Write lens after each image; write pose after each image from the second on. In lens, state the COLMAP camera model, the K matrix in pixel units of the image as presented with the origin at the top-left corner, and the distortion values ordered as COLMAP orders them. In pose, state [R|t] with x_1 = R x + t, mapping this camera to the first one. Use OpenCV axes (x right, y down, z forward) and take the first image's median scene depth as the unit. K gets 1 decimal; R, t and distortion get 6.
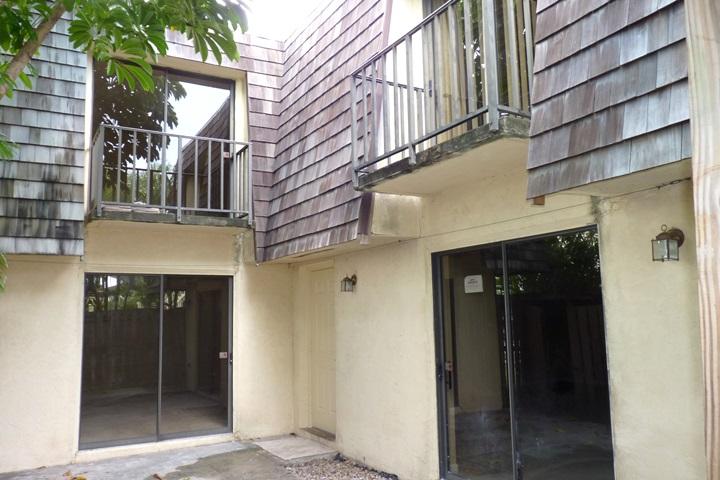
lens RADIAL K [[588.5, 0, 360.0], [0, 588.5, 240.0], [0, 0, 1]] dist [-0.007507, -0.002044]
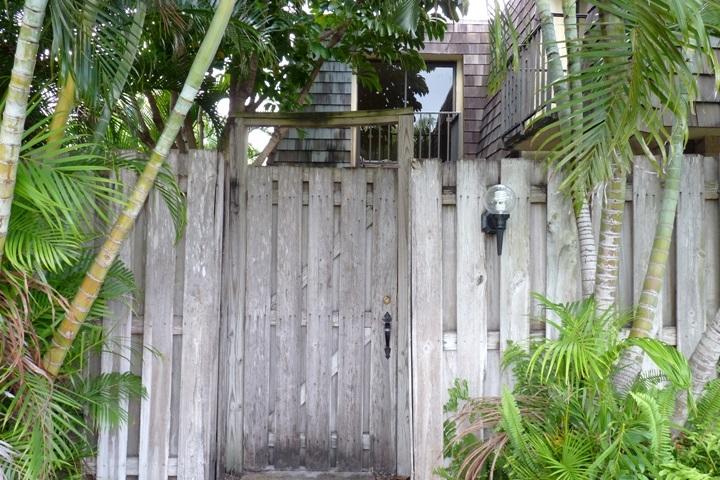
lens RADIAL K [[588.5, 0, 360.0], [0, 588.5, 240.0], [0, 0, 1]] dist [-0.007507, -0.002044]
pose [[0.878941, 0.023422, -0.476355, 0.282332], [0.027829, 0.994573, 0.100252, -0.013967], [0.476118, -0.101372, 0.873519, -0.352736]]
